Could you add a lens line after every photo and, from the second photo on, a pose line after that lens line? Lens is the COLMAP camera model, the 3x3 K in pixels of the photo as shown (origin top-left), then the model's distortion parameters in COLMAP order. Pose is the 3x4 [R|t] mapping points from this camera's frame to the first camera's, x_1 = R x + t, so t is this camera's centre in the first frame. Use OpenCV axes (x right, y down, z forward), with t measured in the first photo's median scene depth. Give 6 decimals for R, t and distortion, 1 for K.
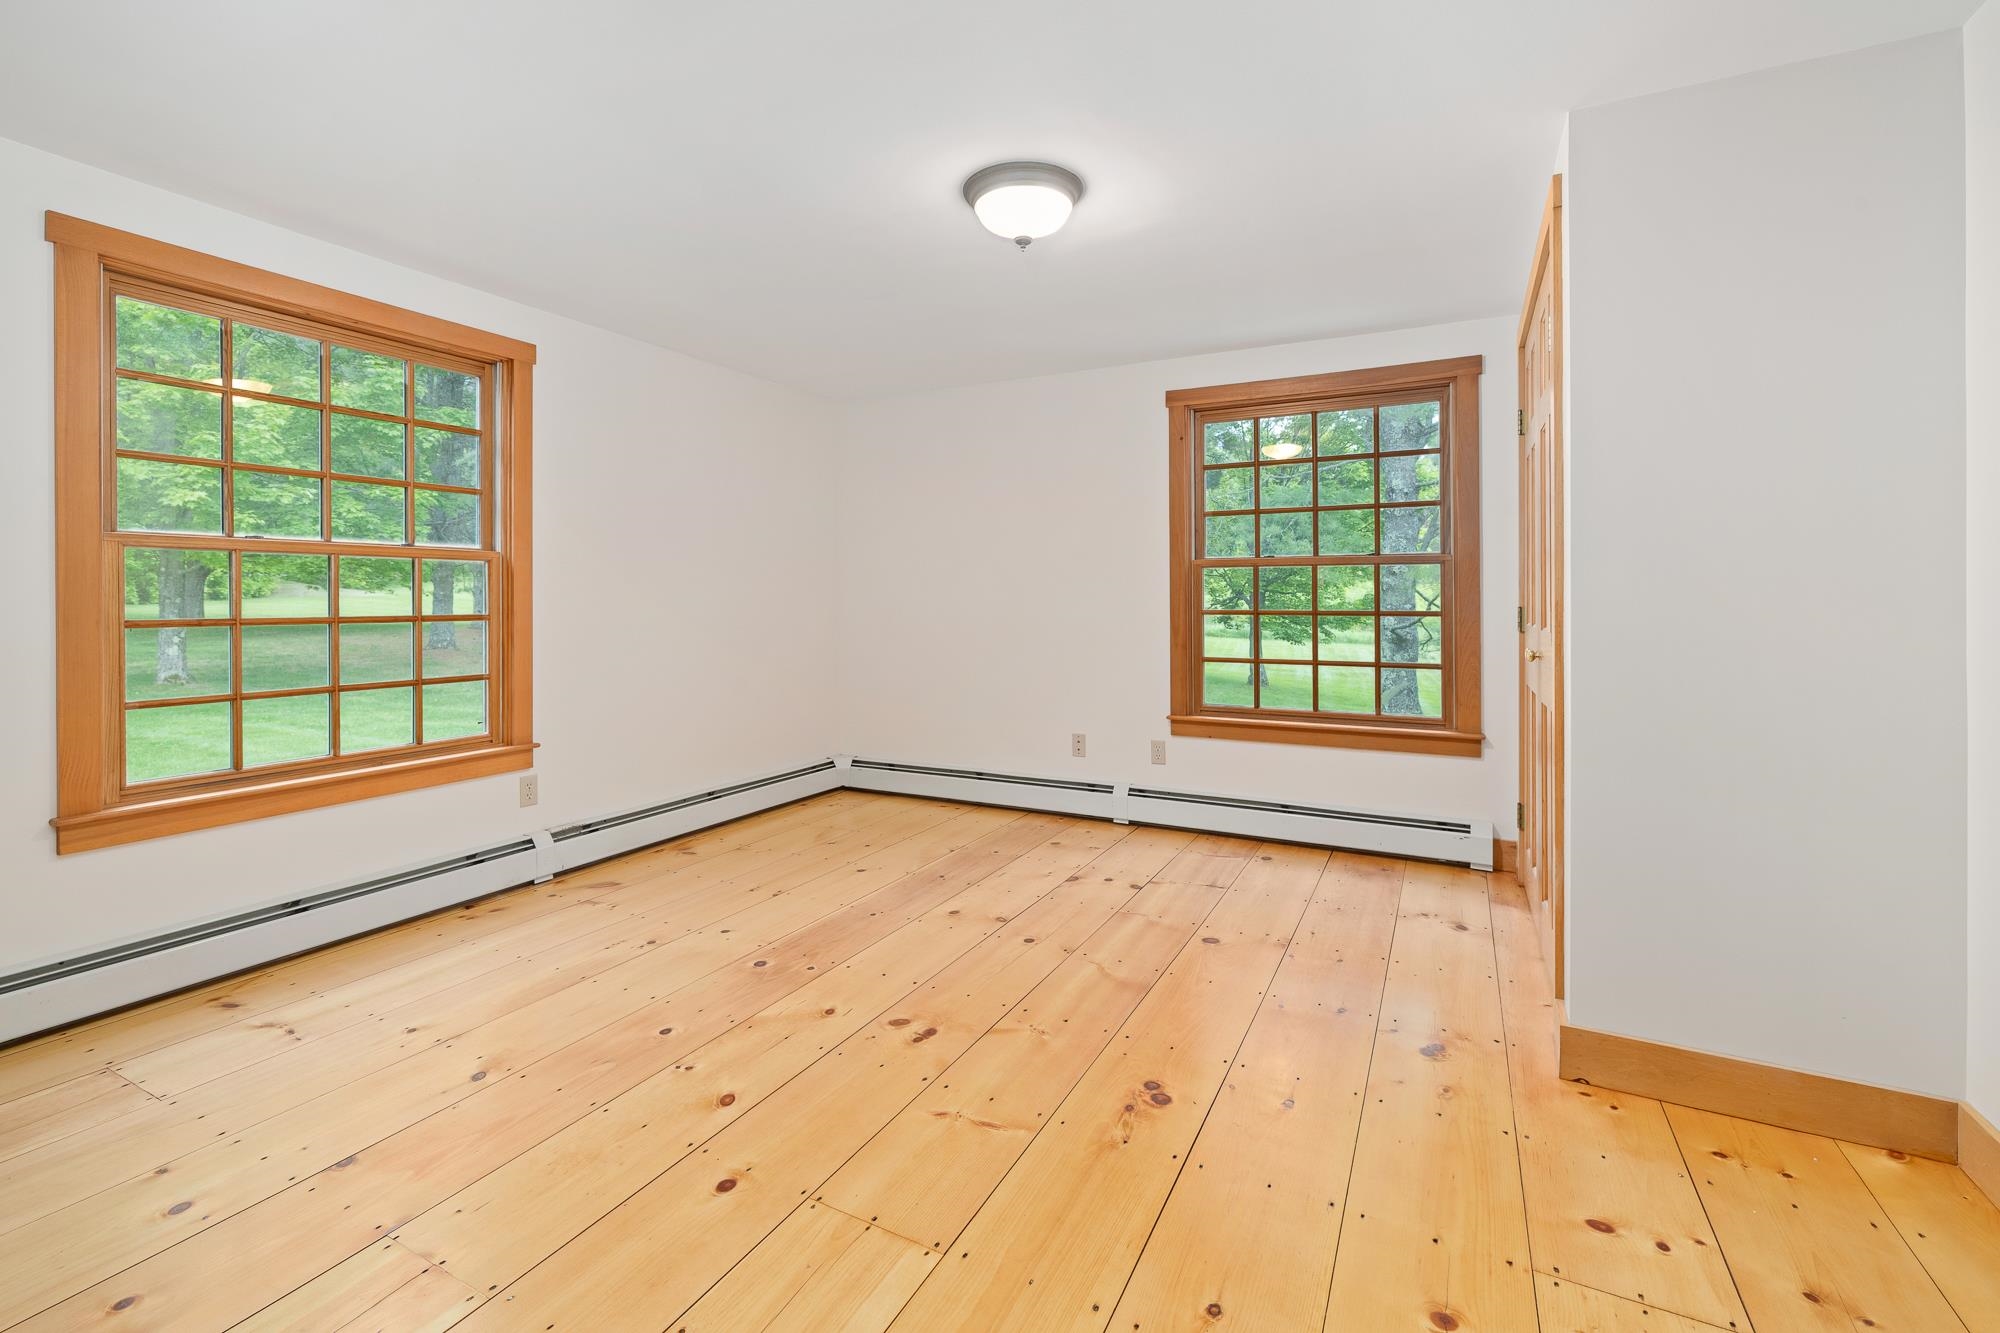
lens RADIAL K [[867.2, 0, 1012.3], [0, 867.2, 609.9], [0, 0, 1]] dist [-0.001370, -0.000533]
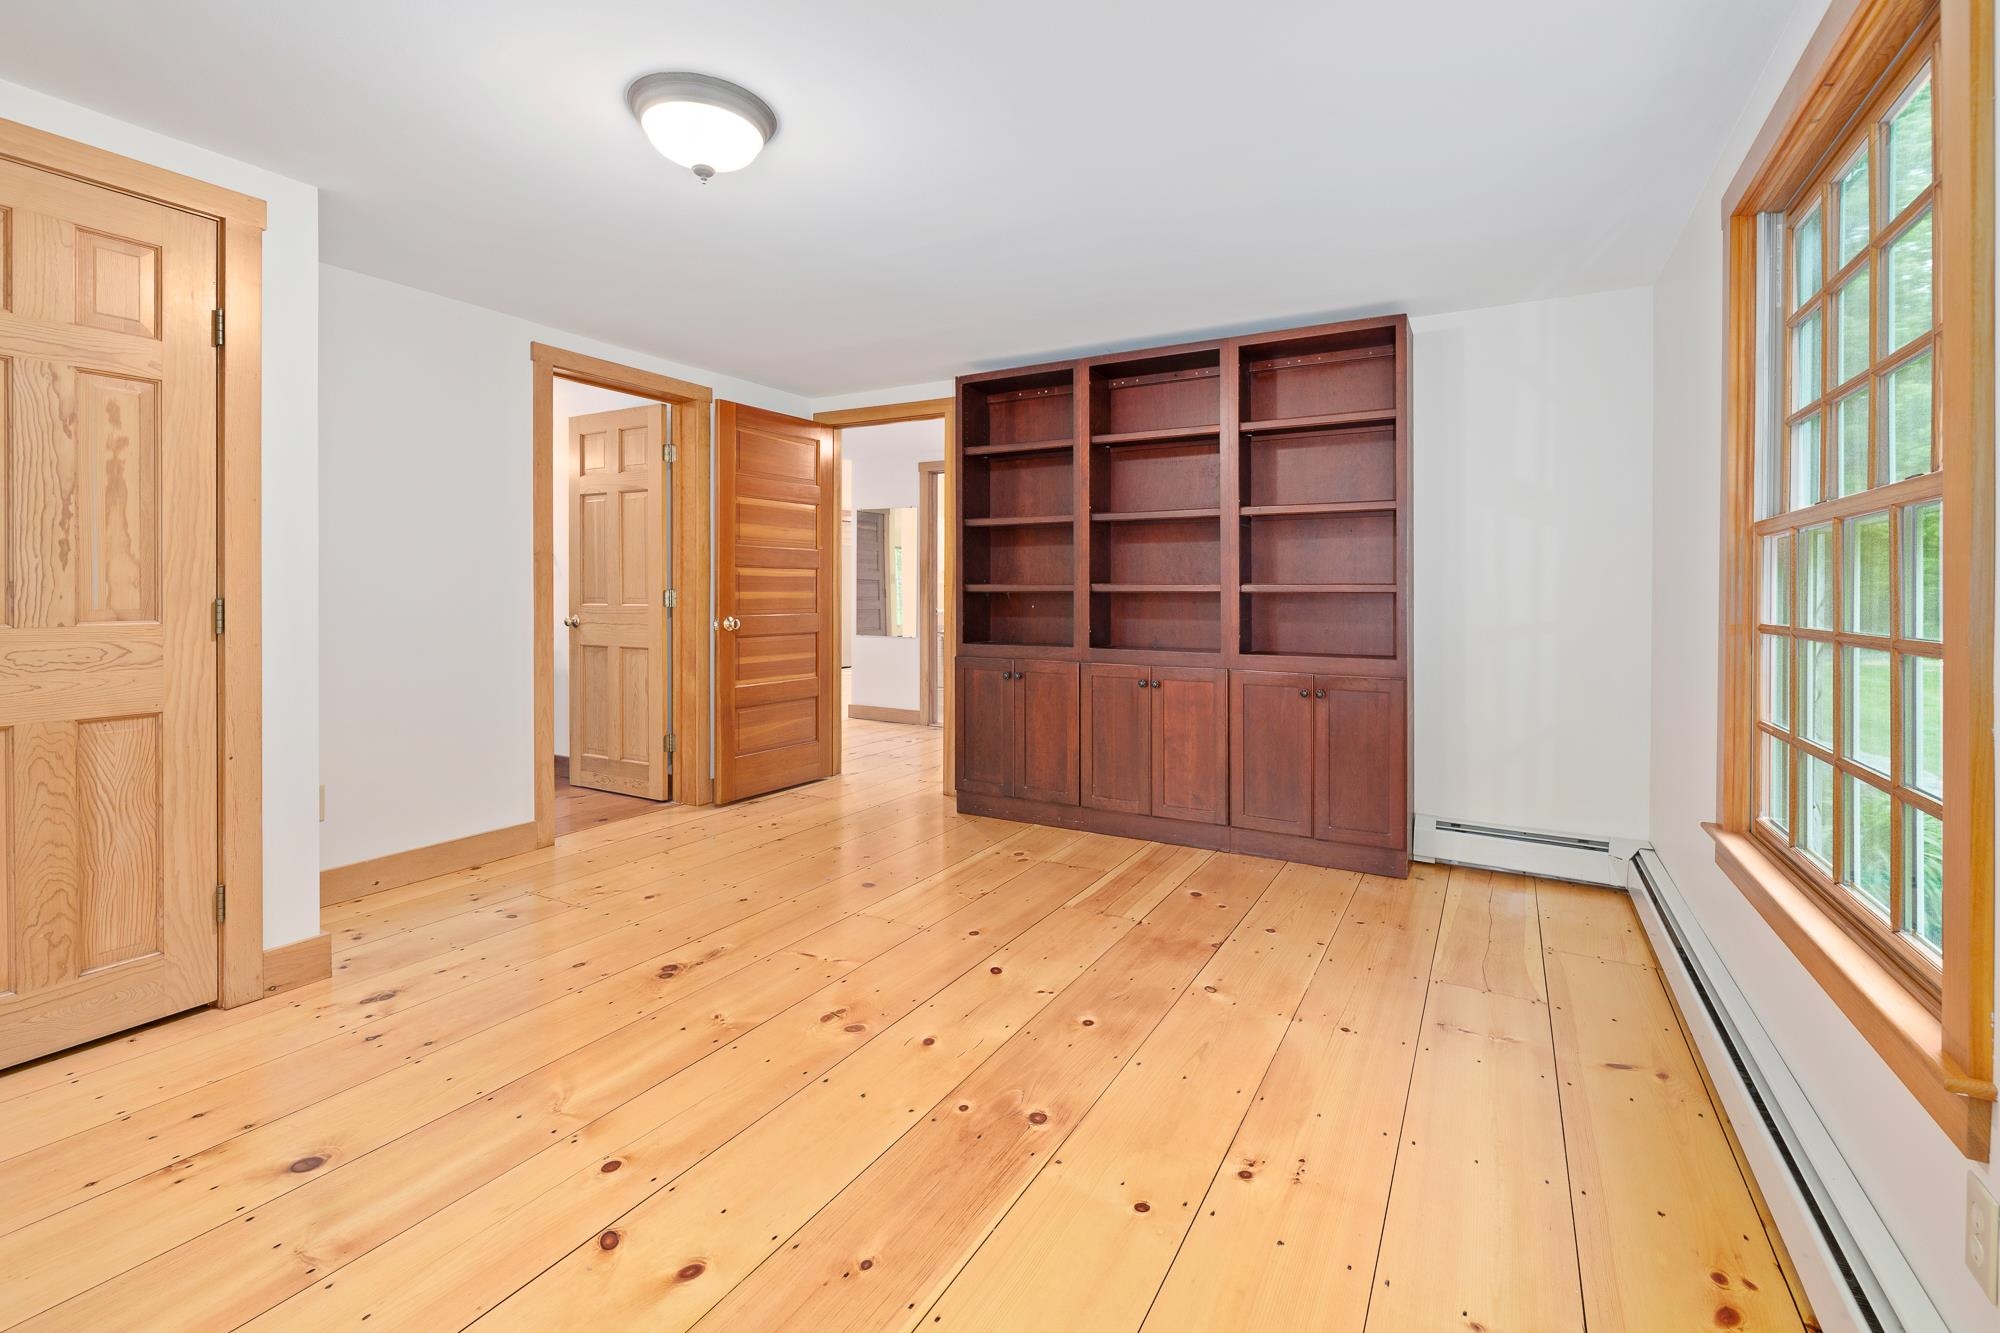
lens RADIAL K [[909.3, 0, 1026.7], [0, 909.3, 599.5], [0, 0, 1]] dist [-0.000847, -0.000194]
pose [[-0.999301, -0.005525, 0.036973, -0.338026], [-0.004444, 0.999562, 0.029261, -0.032835], [-0.037119, 0.029076, -0.998888, 1.887105]]
